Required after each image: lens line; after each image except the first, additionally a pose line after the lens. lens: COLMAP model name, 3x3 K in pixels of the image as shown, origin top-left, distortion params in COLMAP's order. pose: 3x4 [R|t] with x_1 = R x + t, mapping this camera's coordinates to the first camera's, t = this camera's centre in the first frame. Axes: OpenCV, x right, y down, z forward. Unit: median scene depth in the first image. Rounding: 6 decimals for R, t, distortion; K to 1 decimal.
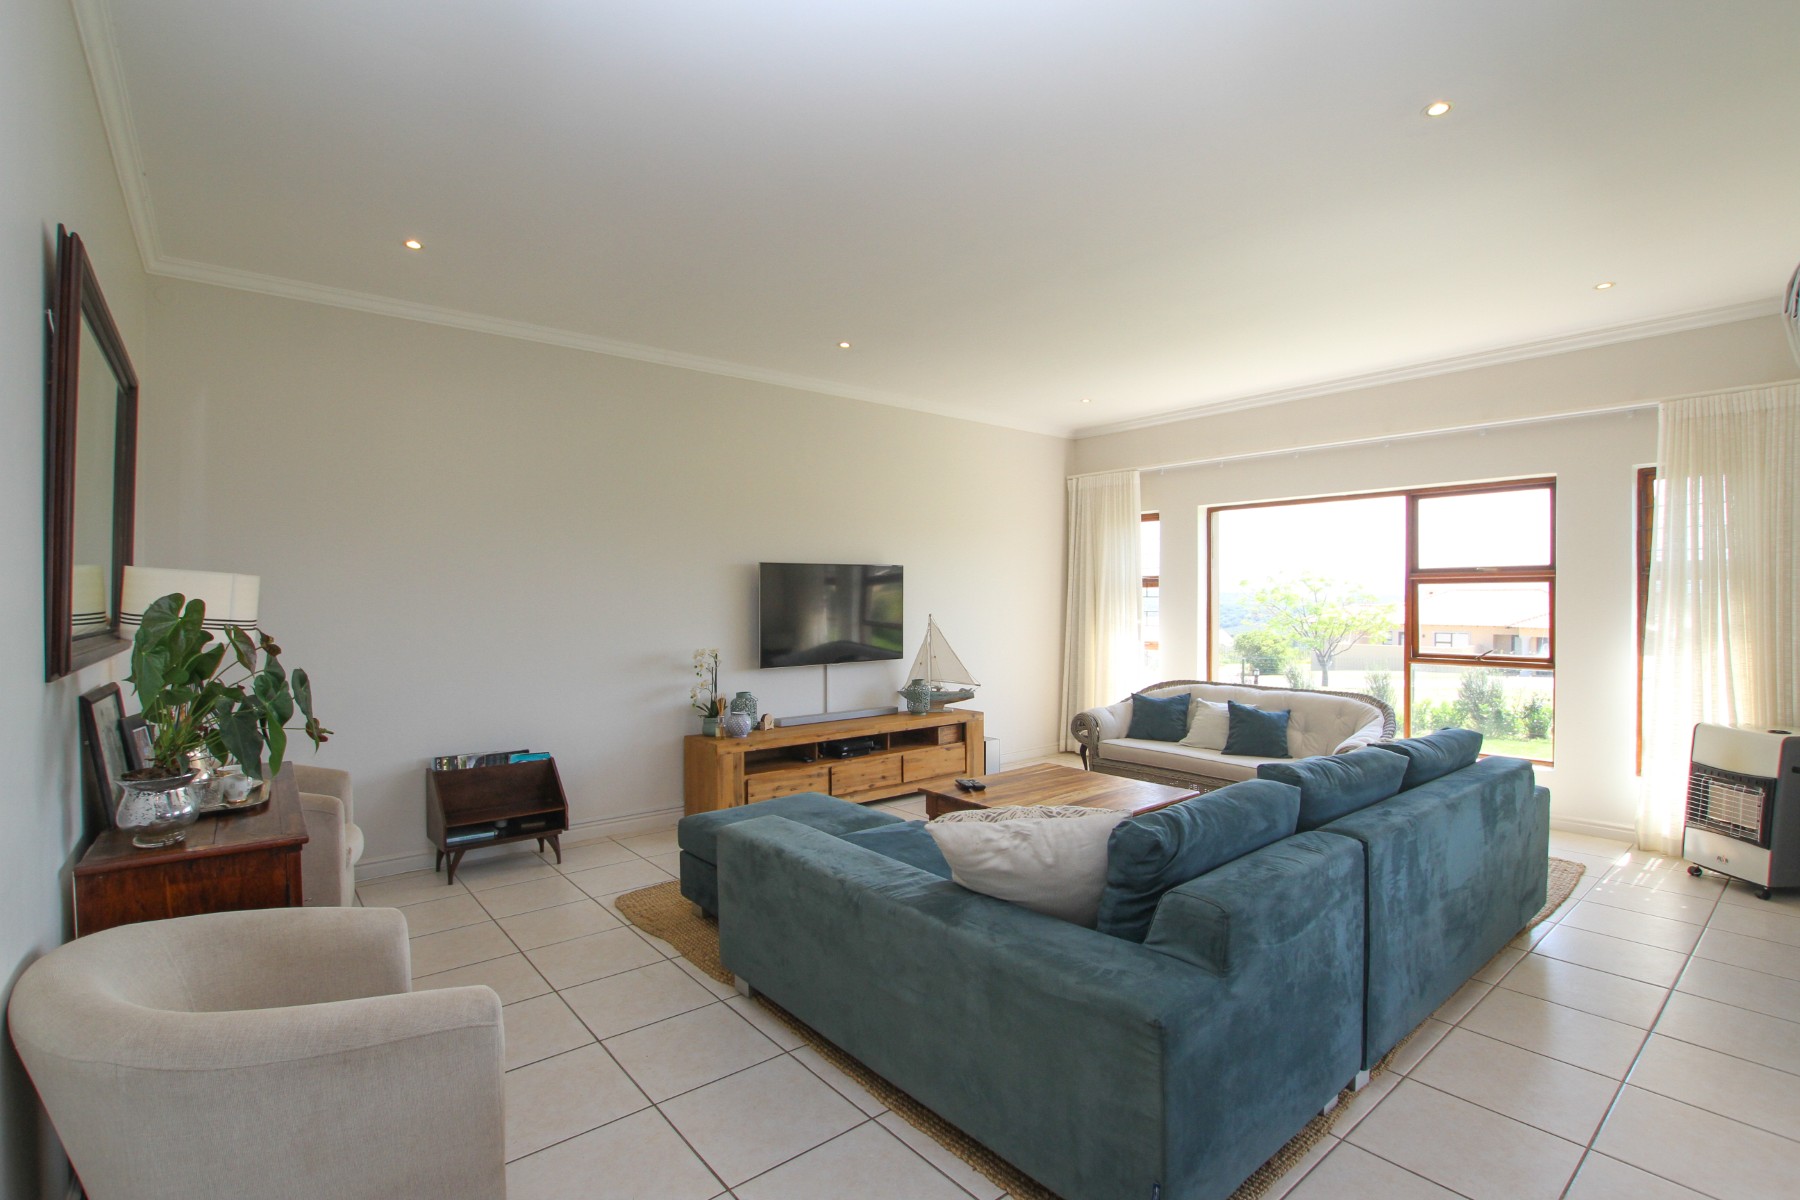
lens RADIAL K [[837.1, 0, 899.9], [0, 837.1, 596.9], [0, 0, 1]] dist [-0.031691, 0.001141]
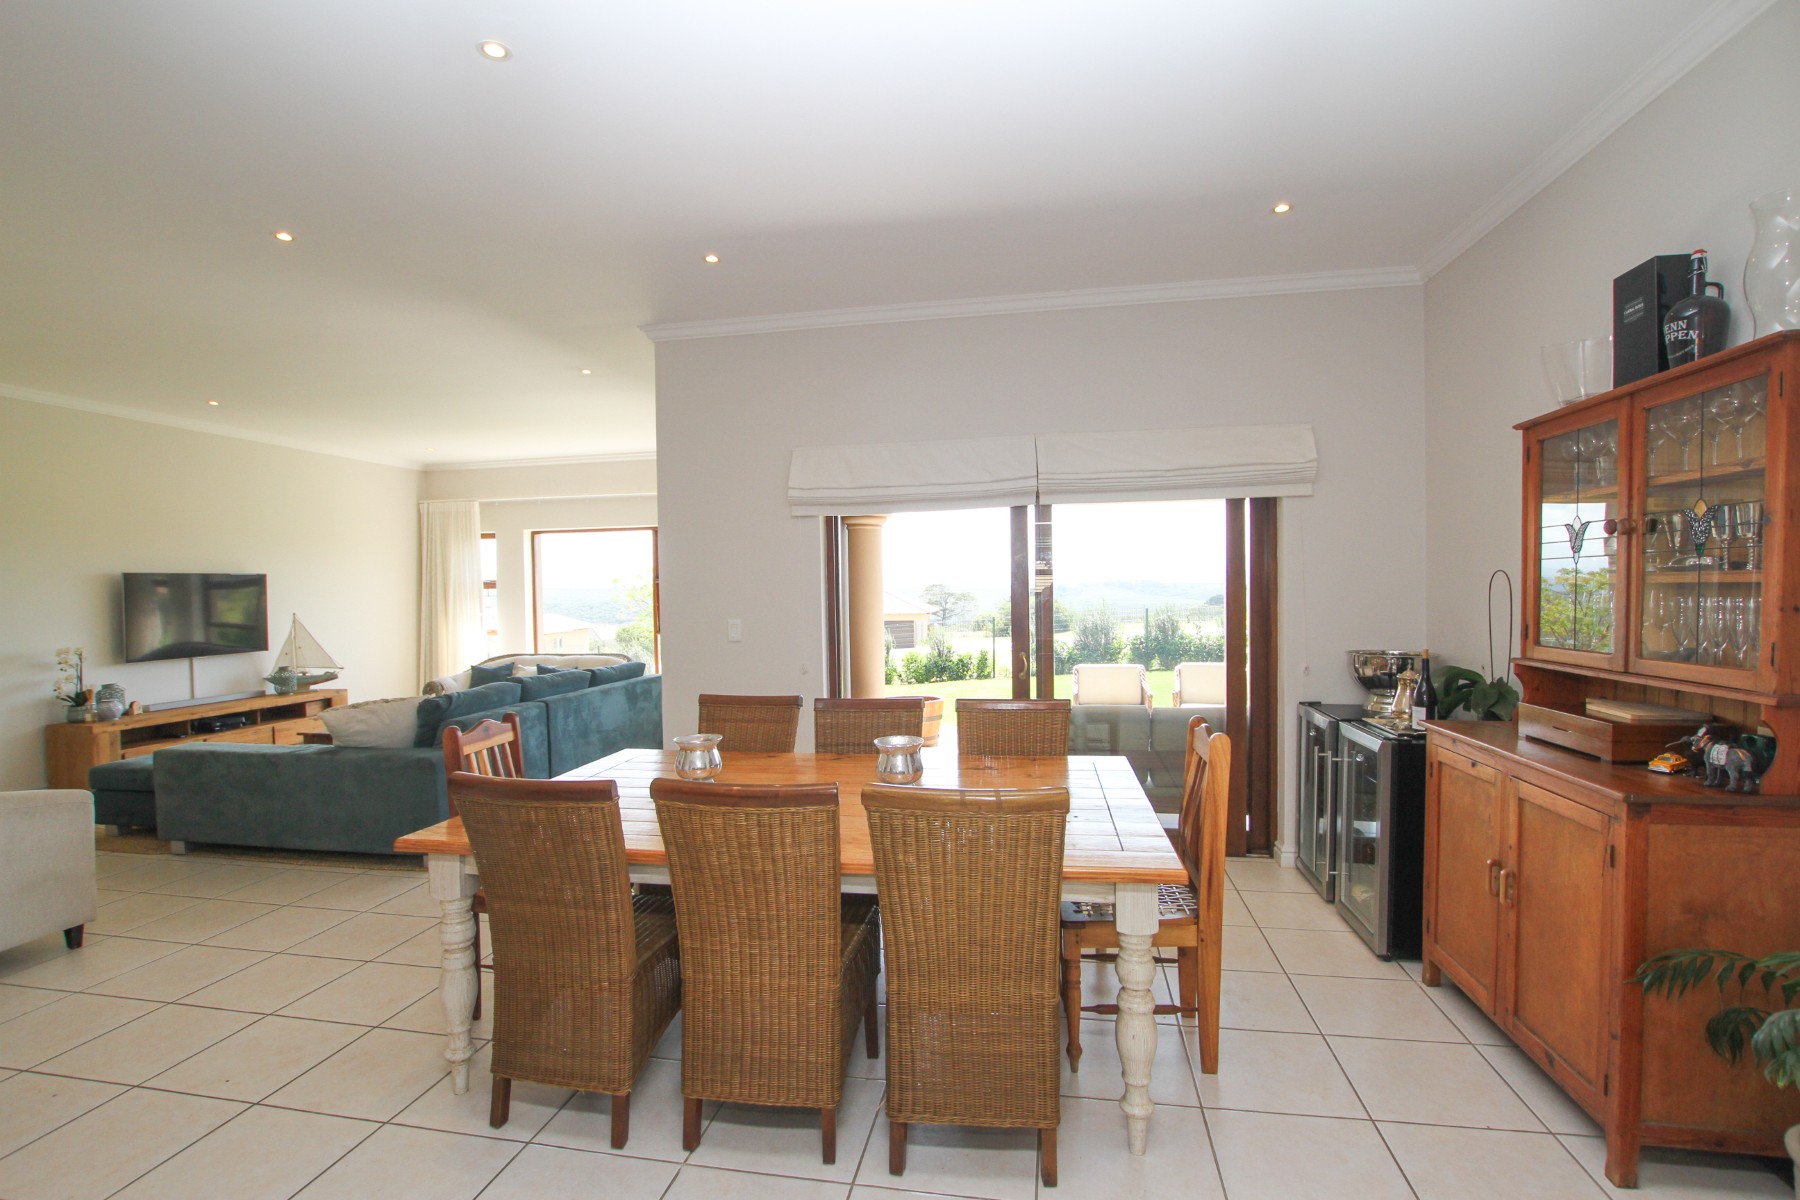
lens RADIAL K [[837.1, 0, 898.9], [0, 837.1, 605.9], [0, 0, 1]] dist [-0.031691, 0.001141]
pose [[0.767610, -0.023945, 0.640469, -0.058348], [0.014496, 0.999695, 0.020002, -0.001503], [-0.640753, -0.006070, 0.767723, -0.519530]]
